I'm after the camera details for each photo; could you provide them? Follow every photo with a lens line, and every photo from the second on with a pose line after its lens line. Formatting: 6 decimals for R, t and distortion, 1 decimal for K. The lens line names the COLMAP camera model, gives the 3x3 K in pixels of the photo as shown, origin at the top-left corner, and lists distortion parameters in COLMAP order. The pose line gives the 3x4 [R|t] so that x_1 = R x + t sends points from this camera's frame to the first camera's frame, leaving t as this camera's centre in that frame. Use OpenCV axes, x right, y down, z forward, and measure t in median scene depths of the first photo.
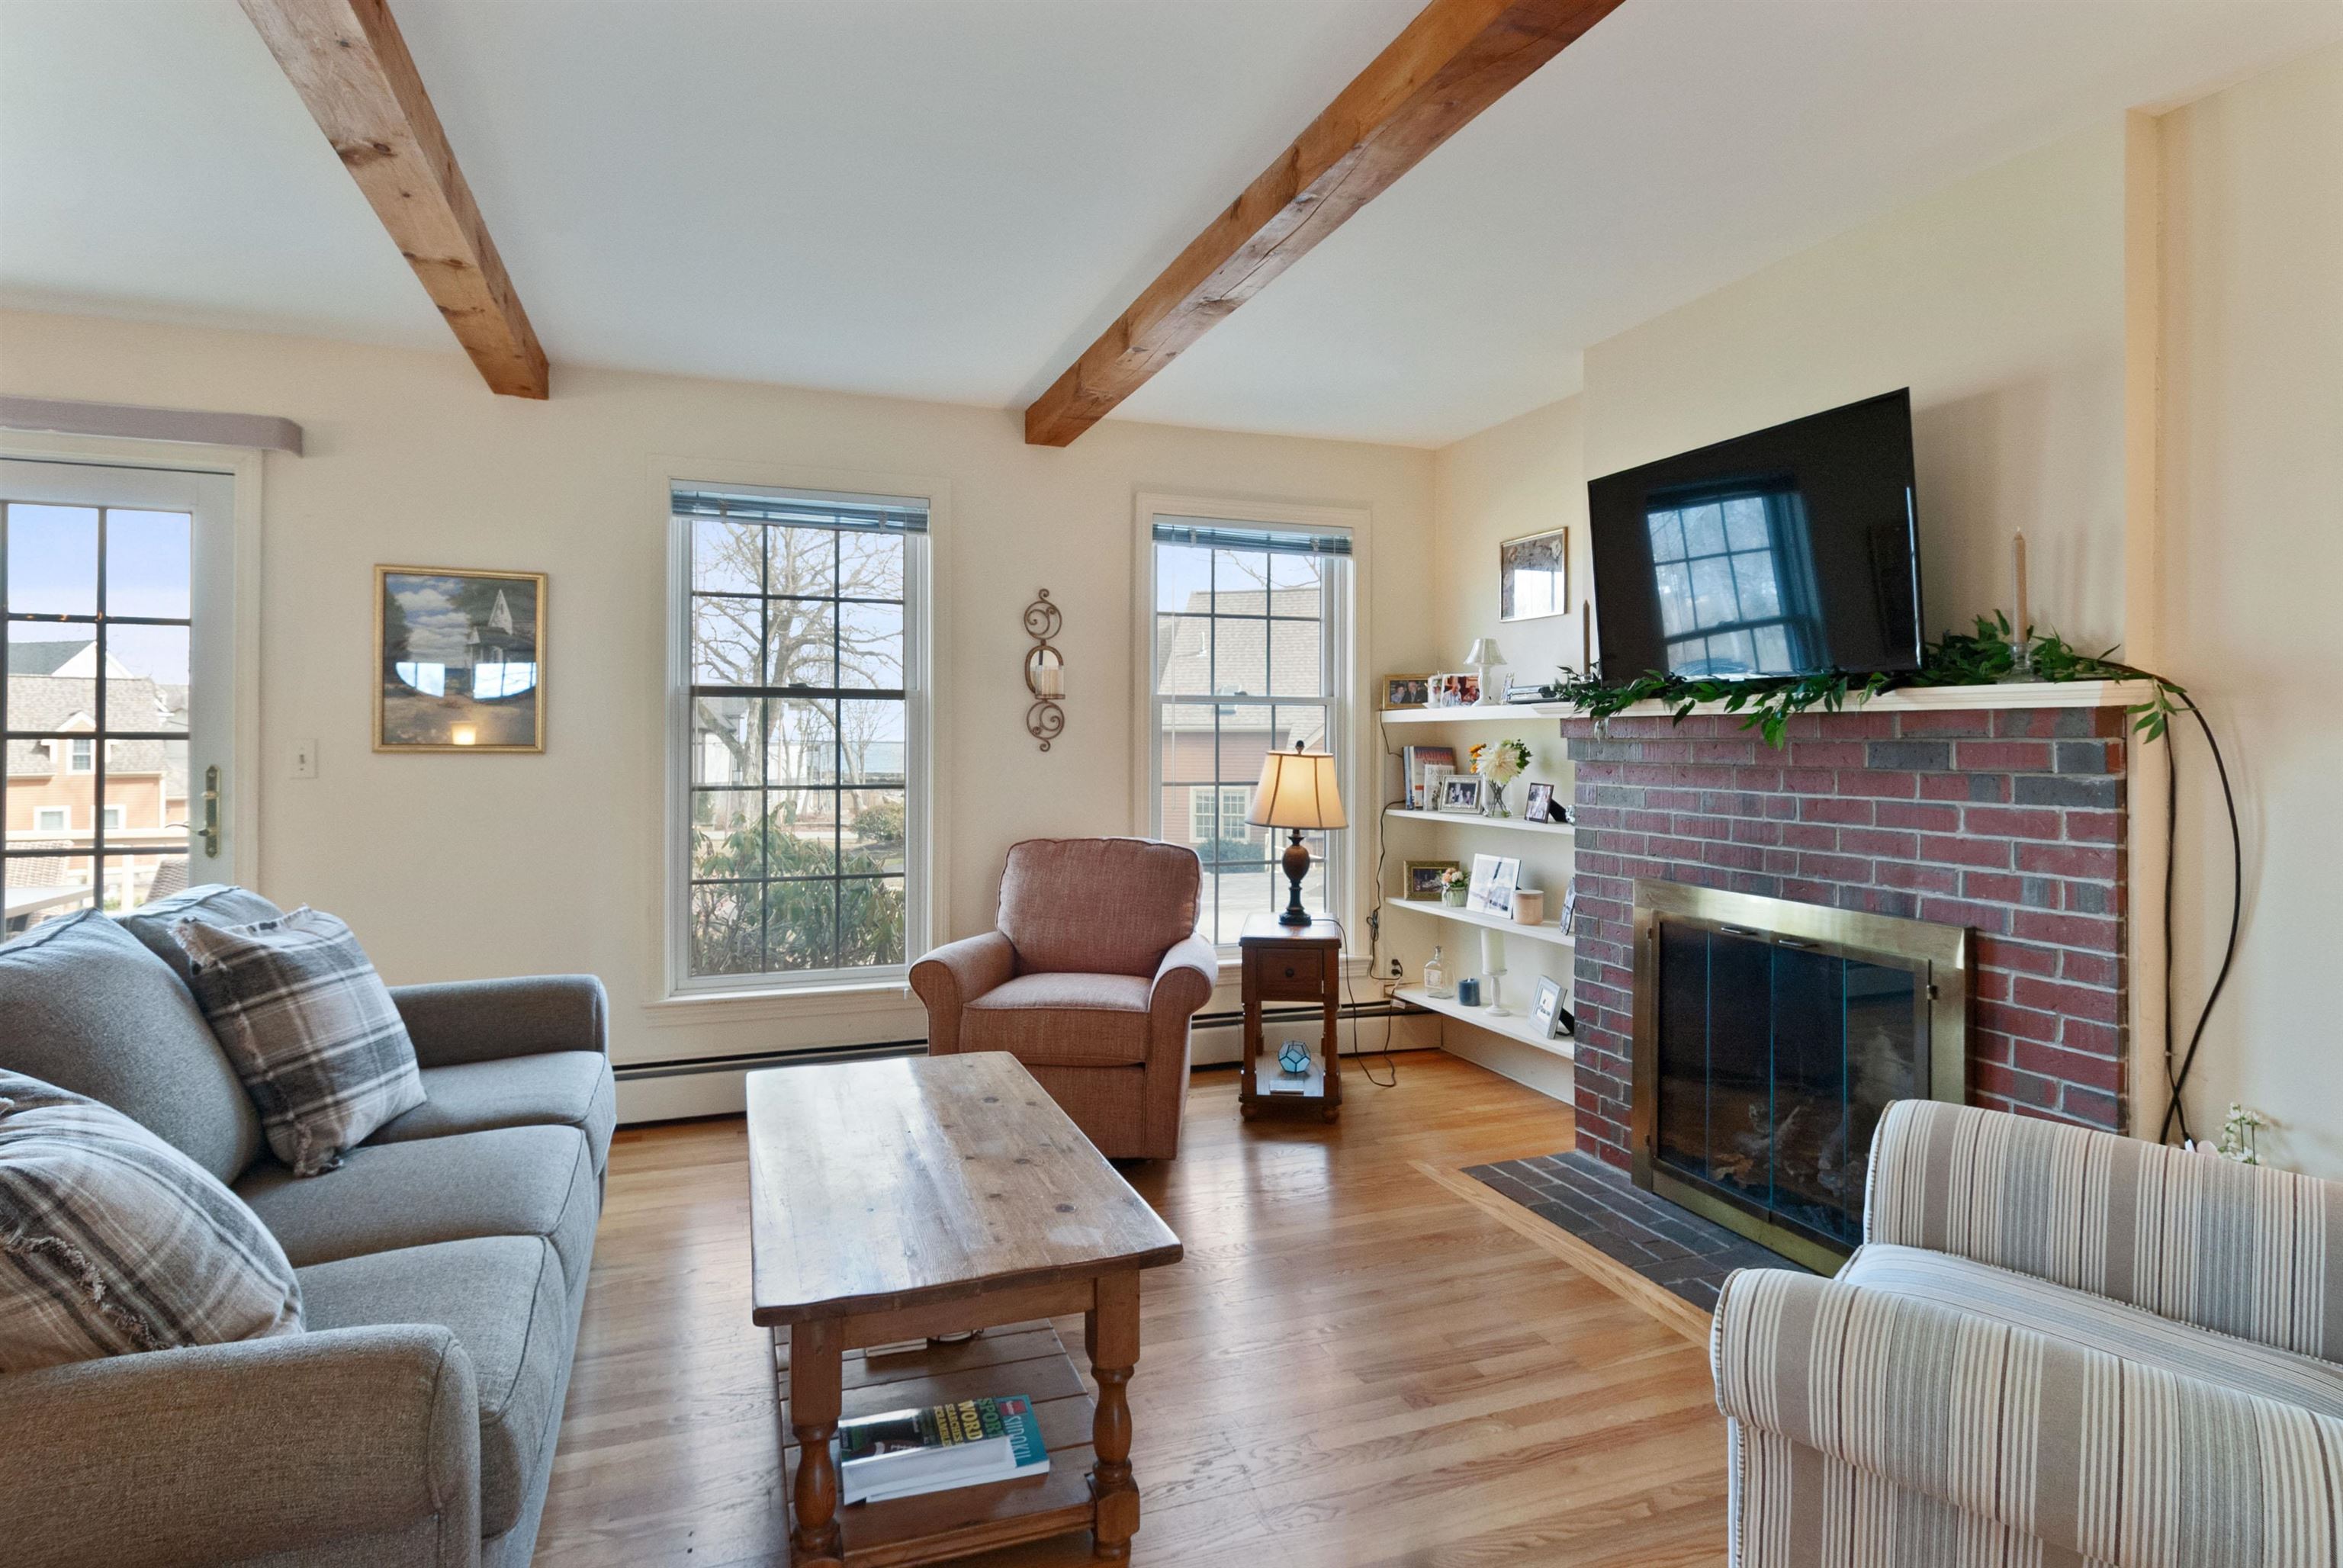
lens RADIAL K [[1256.0, 0, 1165.0], [0, 1256.0, 728.5], [0, 0, 1]] dist [0.004987, -0.003204]
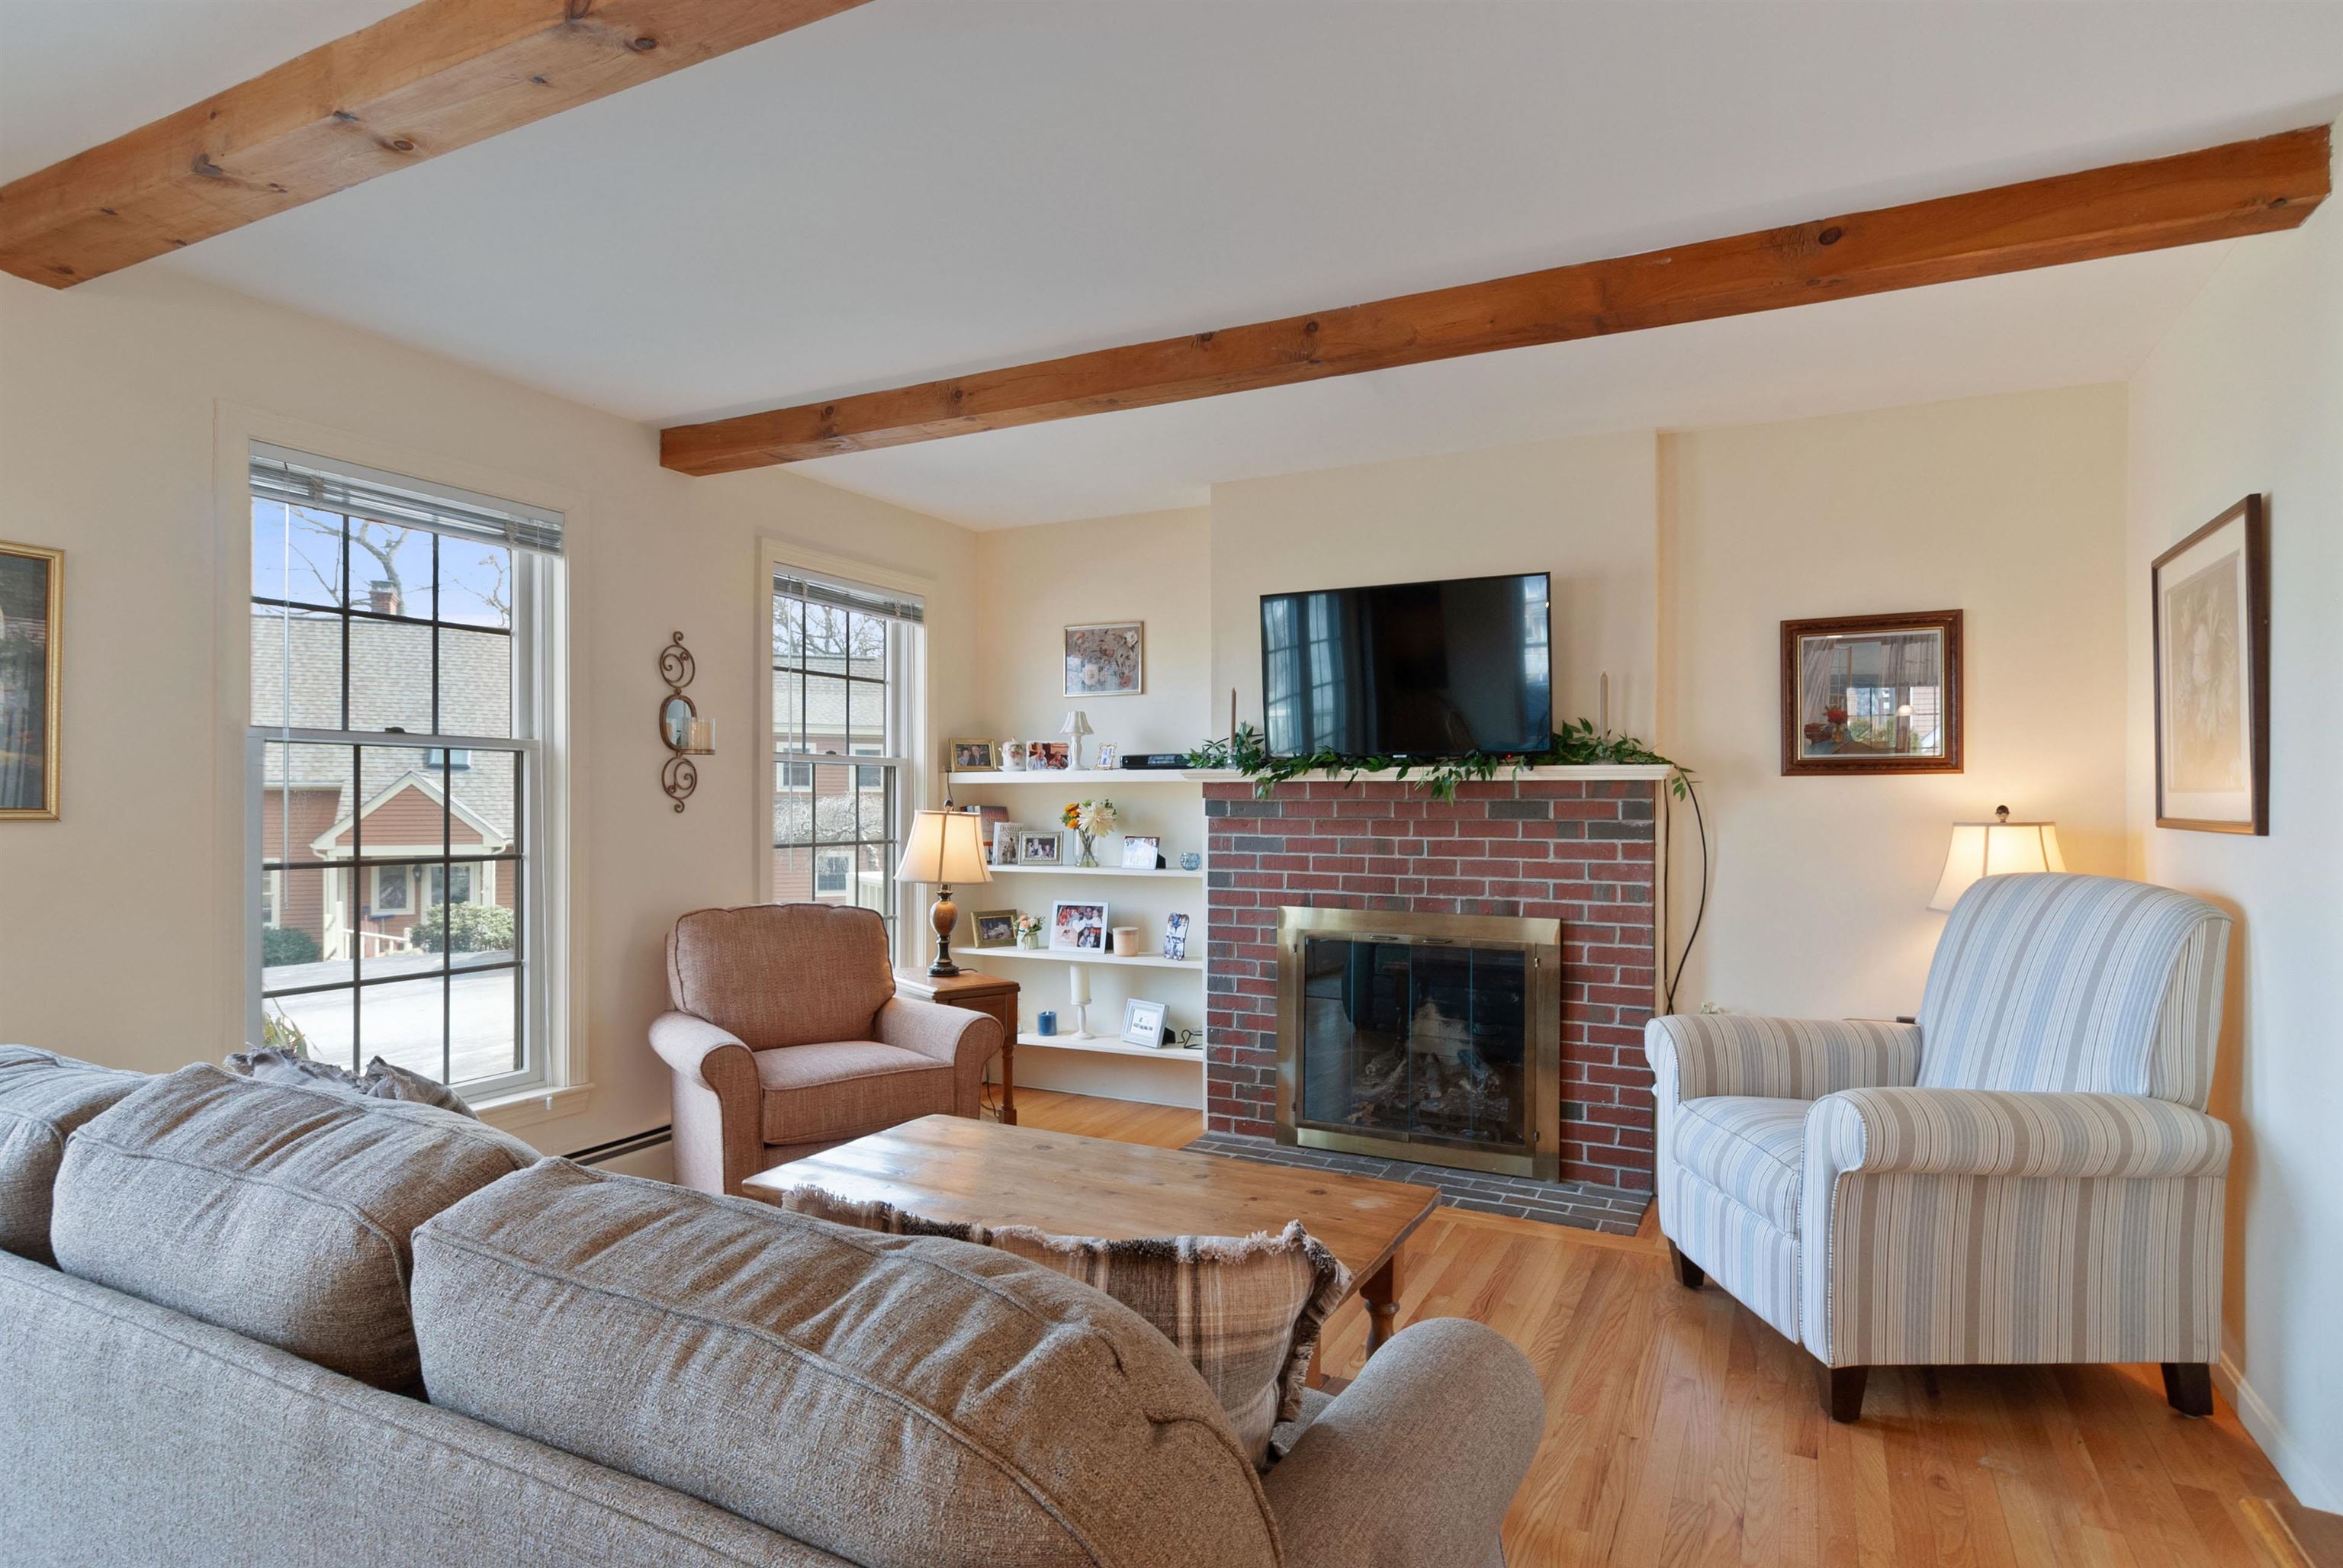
lens RADIAL K [[1256.0, 0, 1178.8], [0, 1256.0, 795.1], [0, 0, 1]] dist [0.004987, -0.003204]
pose [[0.733002, 0.001822, 0.680224, -0.512532], [-0.005741, 0.999977, 0.003508, 0.000494], [-0.680202, -0.006477, 0.732996, 0.112178]]
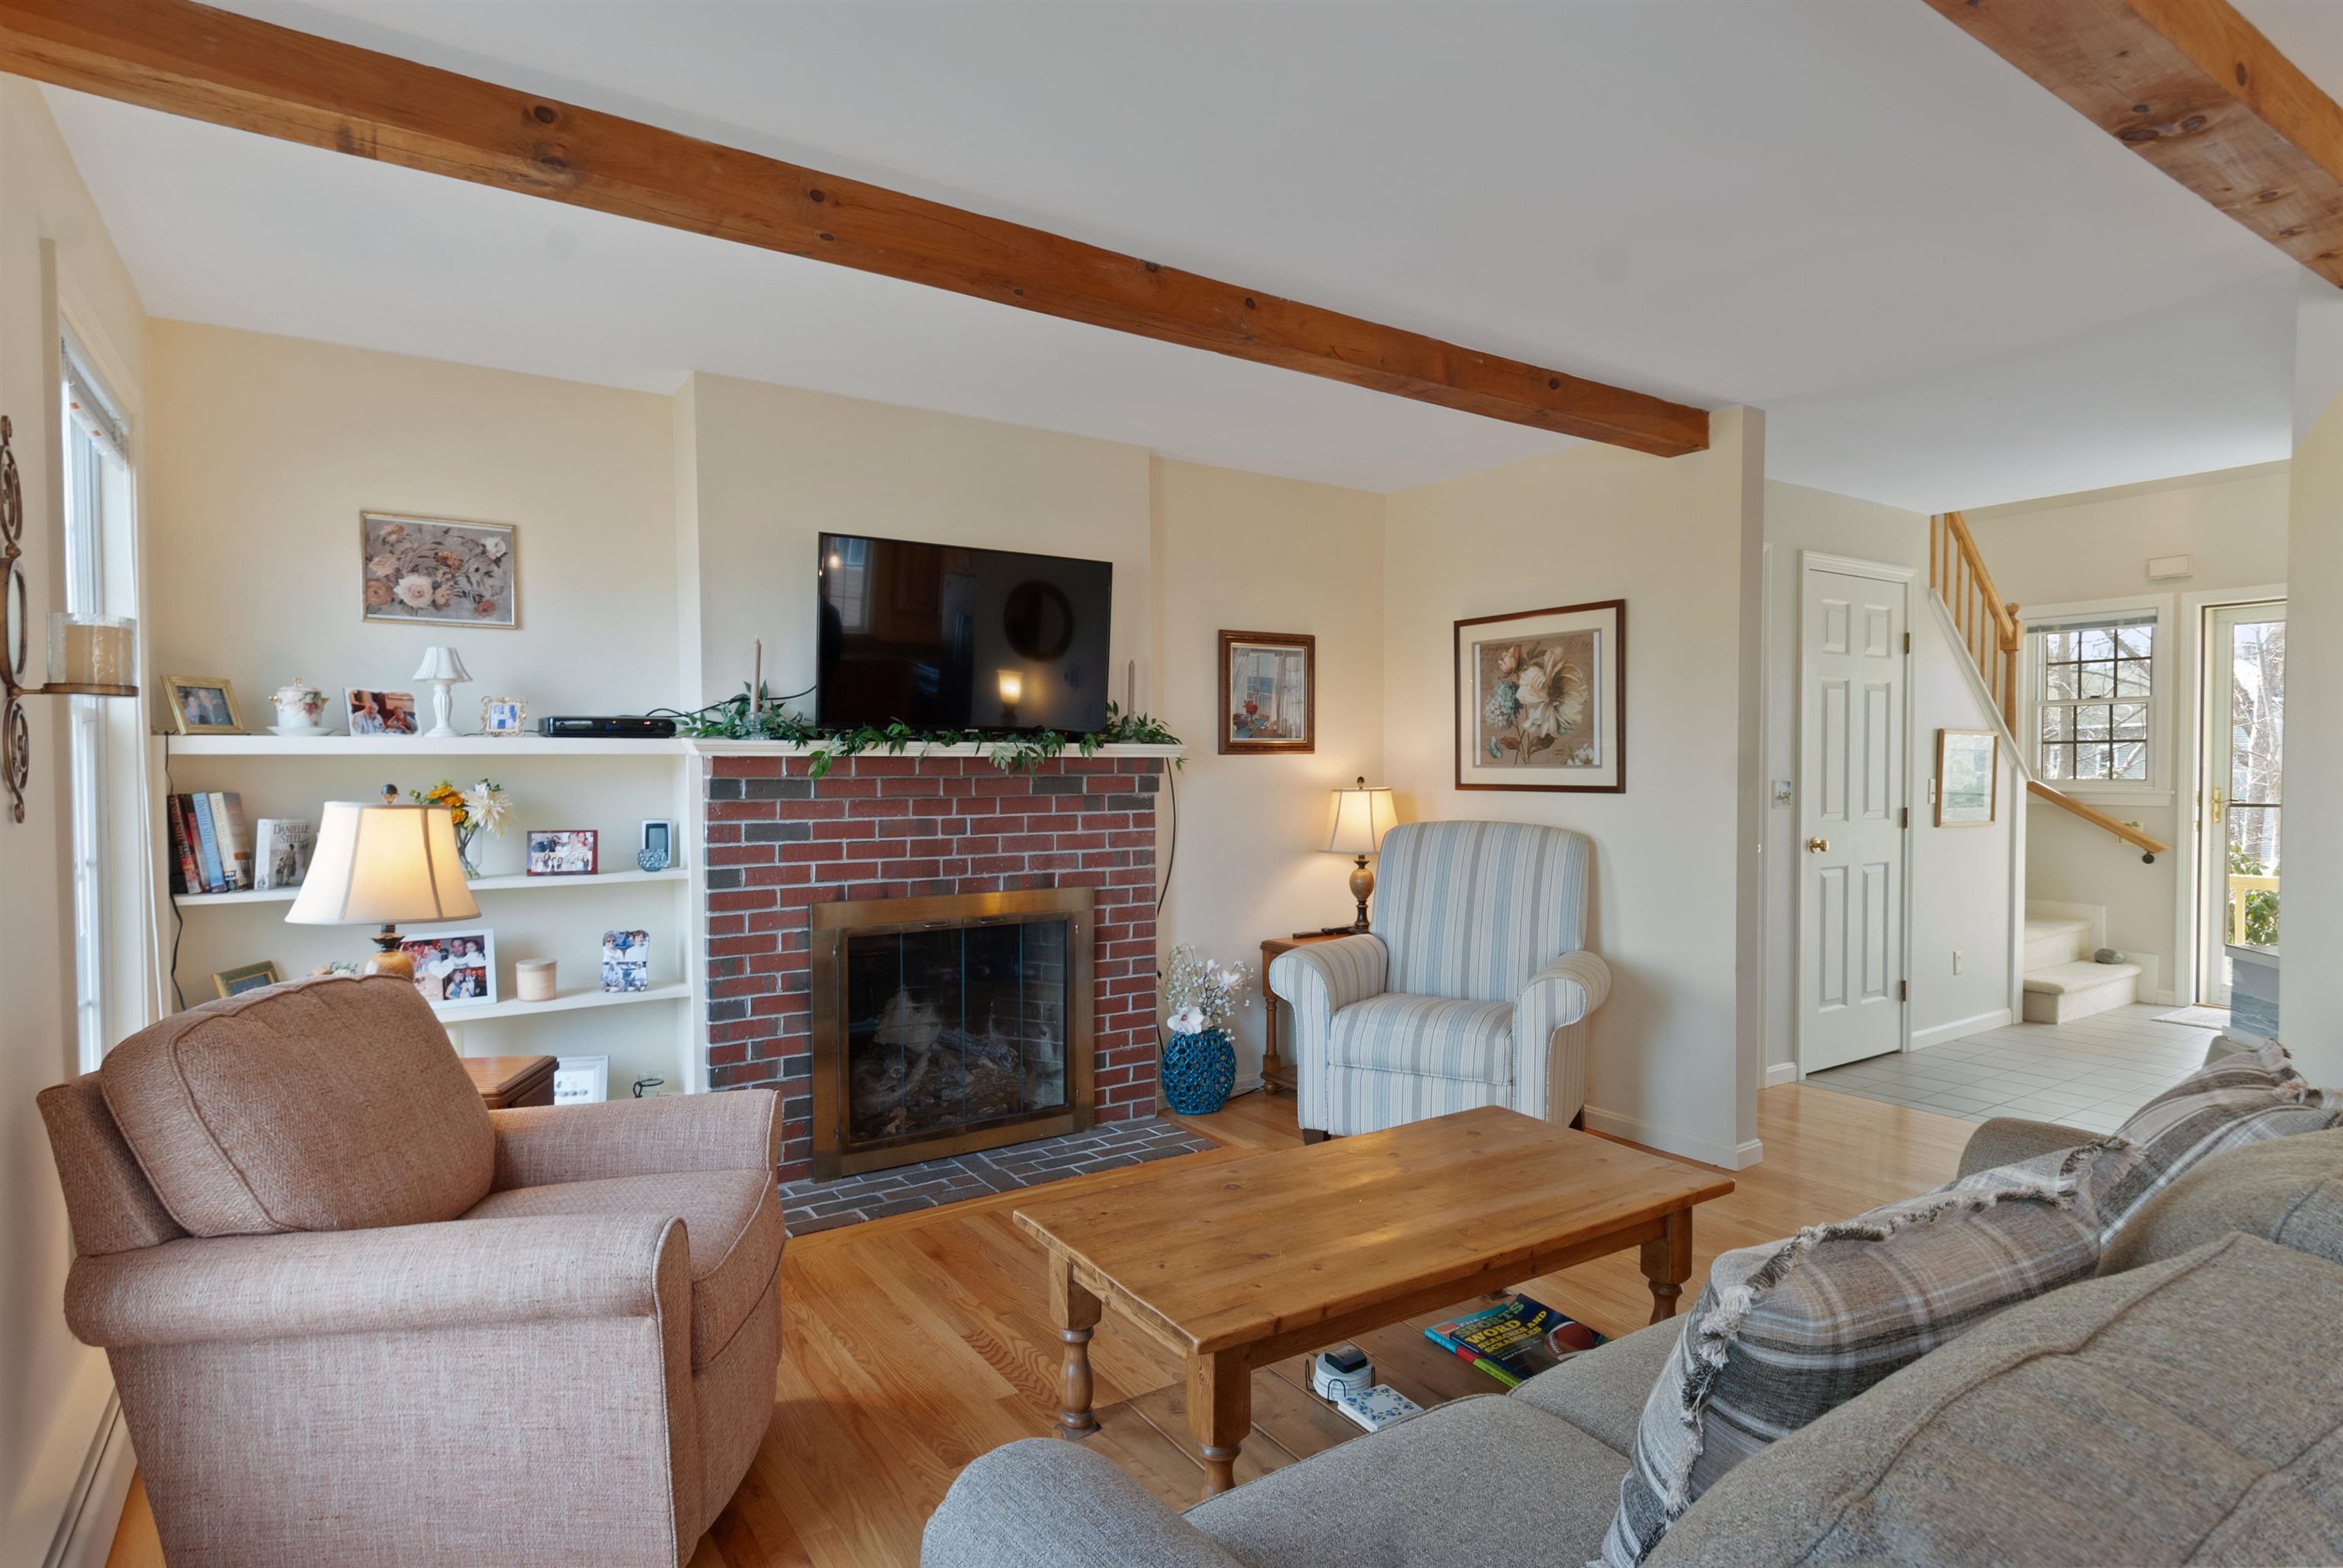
lens RADIAL K [[1256.0, 0, 1171.1], [0, 1256.0, 799.7], [0, 0, 1]] dist [0.004987, -0.003204]
pose [[-0.246415, -0.024935, 0.968844, -0.668980], [-0.004177, 0.999687, 0.024666, 0.000207], [-0.969155, 0.002031, -0.246442, 0.858265]]
